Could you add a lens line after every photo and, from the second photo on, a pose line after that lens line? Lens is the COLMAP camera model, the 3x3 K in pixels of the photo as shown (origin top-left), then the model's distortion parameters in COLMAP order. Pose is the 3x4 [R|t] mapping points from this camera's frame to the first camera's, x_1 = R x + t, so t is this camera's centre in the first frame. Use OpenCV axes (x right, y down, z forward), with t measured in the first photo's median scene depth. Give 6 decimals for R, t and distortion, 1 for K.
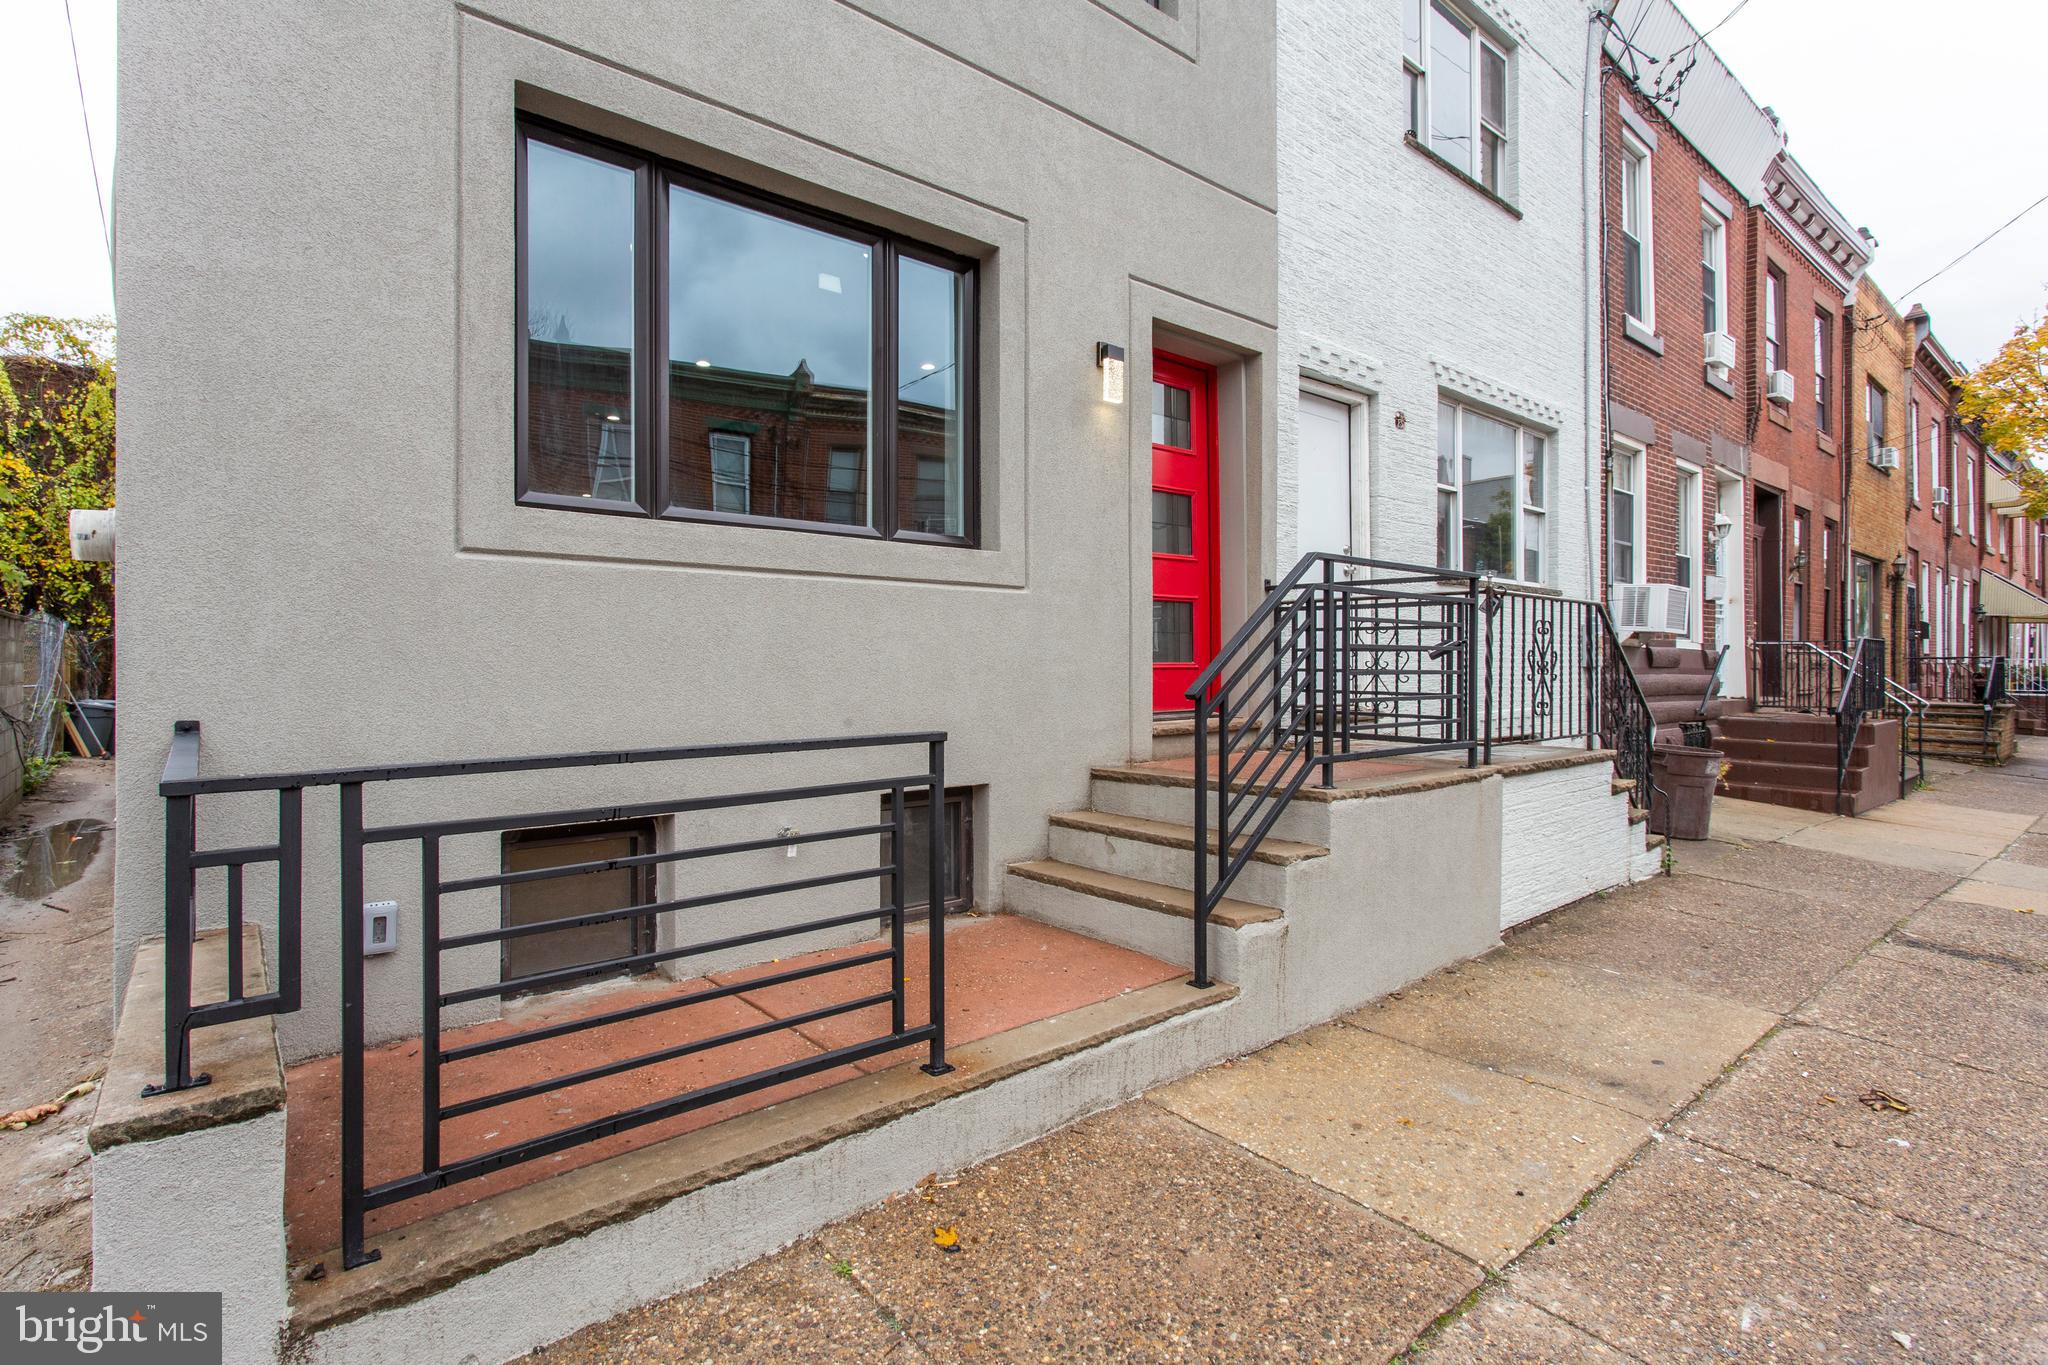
lens RADIAL K [[977.4, 0, 1024.9], [0, 977.4, 649.0], [0, 0, 1]] dist [-0.001183, 0.001188]
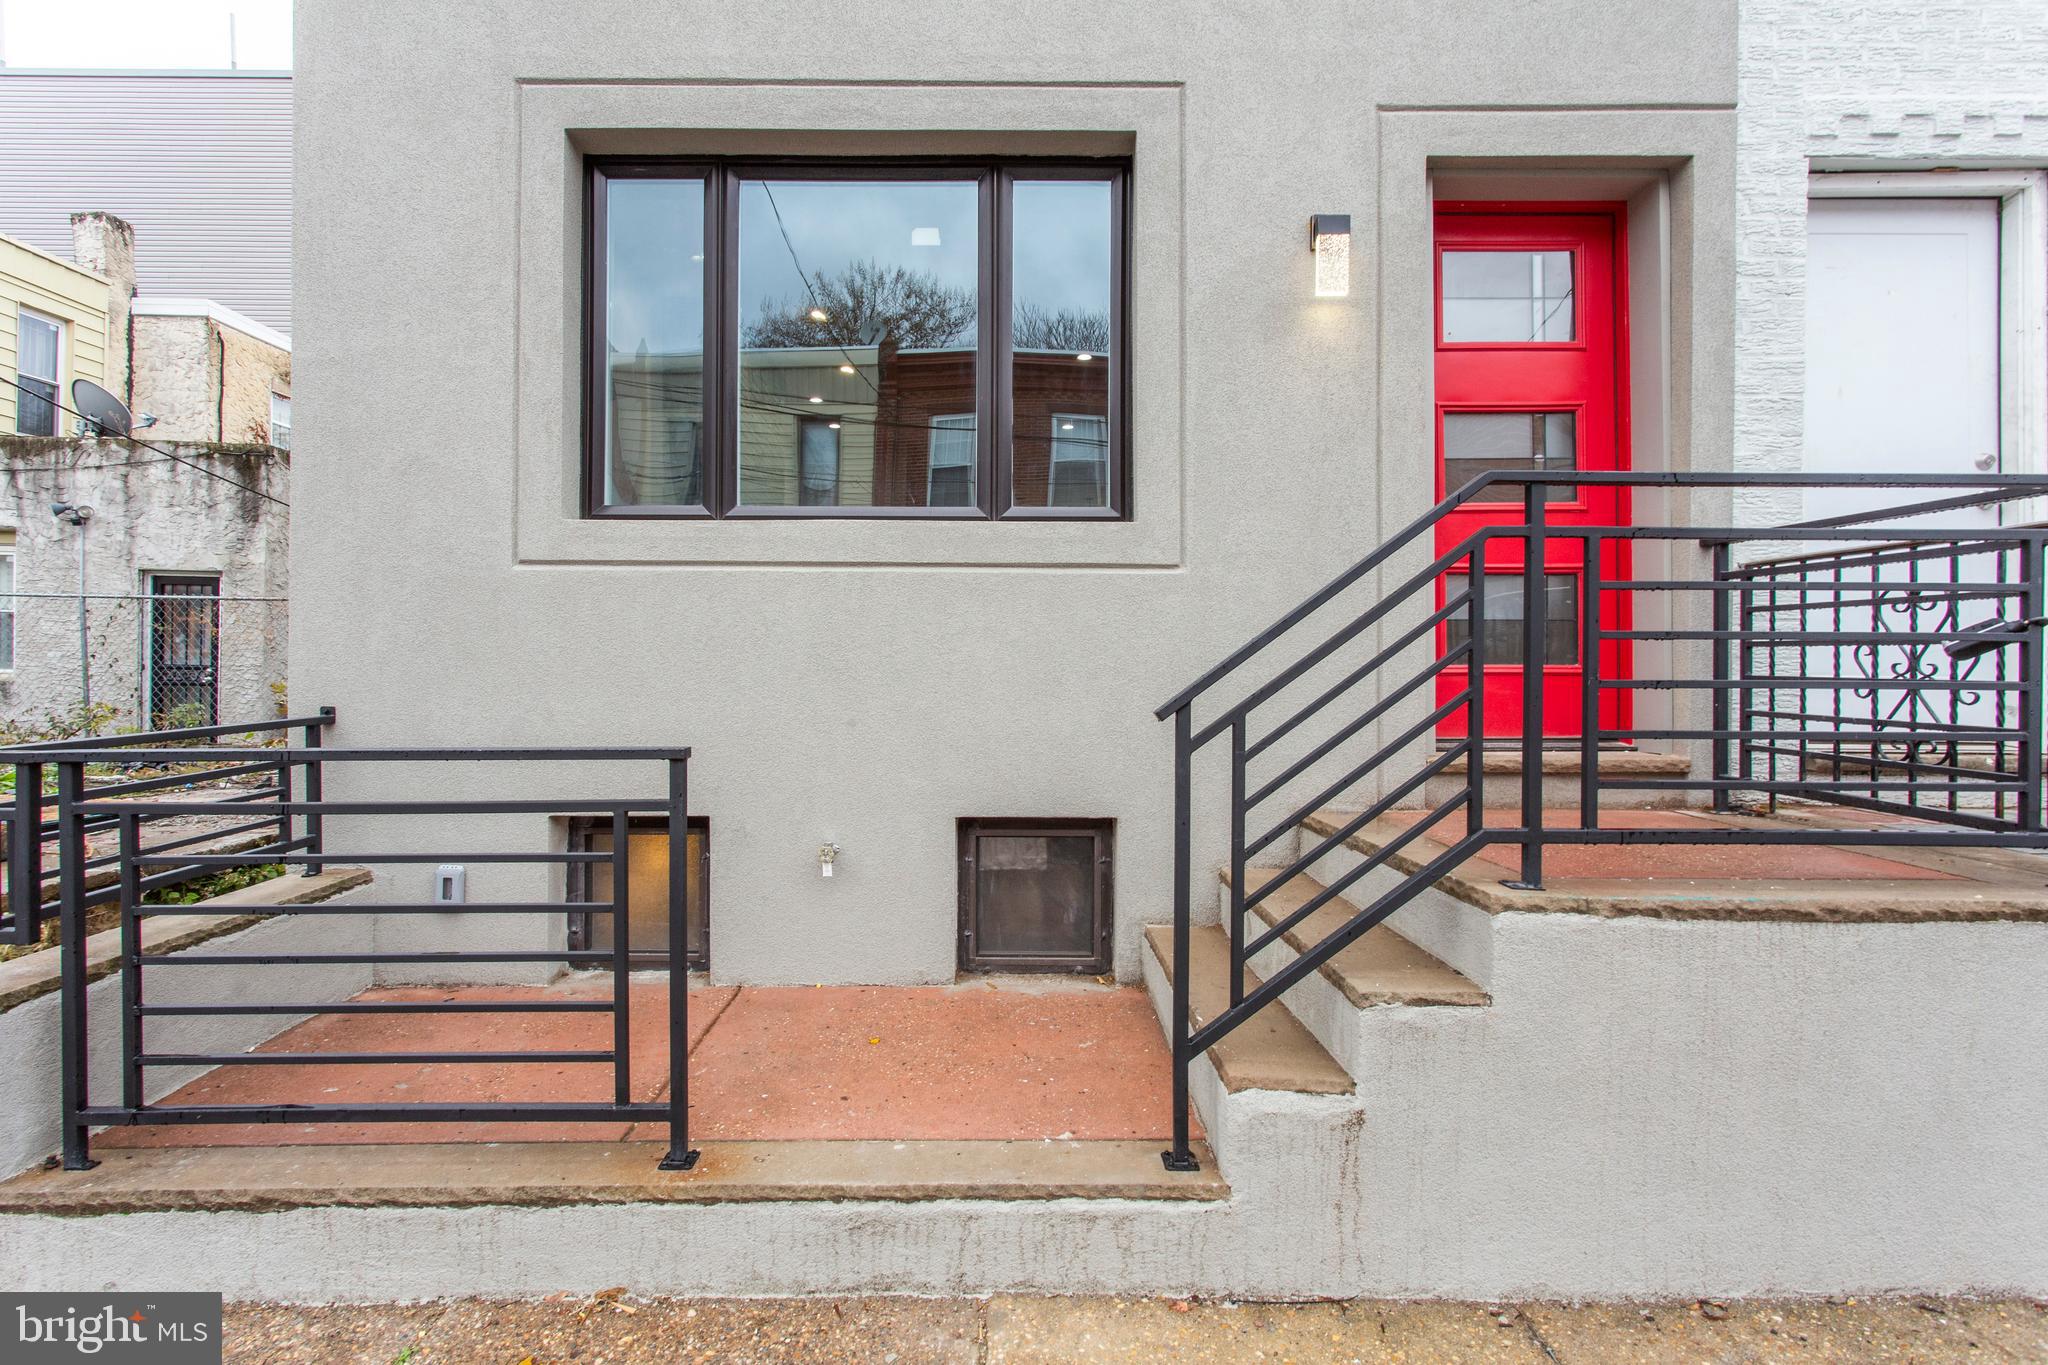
lens RADIAL K [[978.9, 0, 997.9], [0, 978.9, 652.0], [0, 0, 1]] dist [0.004079, -0.000159]
pose [[0.768880, -0.005418, -0.639370, 0.403621], [0.006311, 0.999980, -0.000885, 0.004495], [0.639362, -0.003354, 0.768898, 0.341543]]
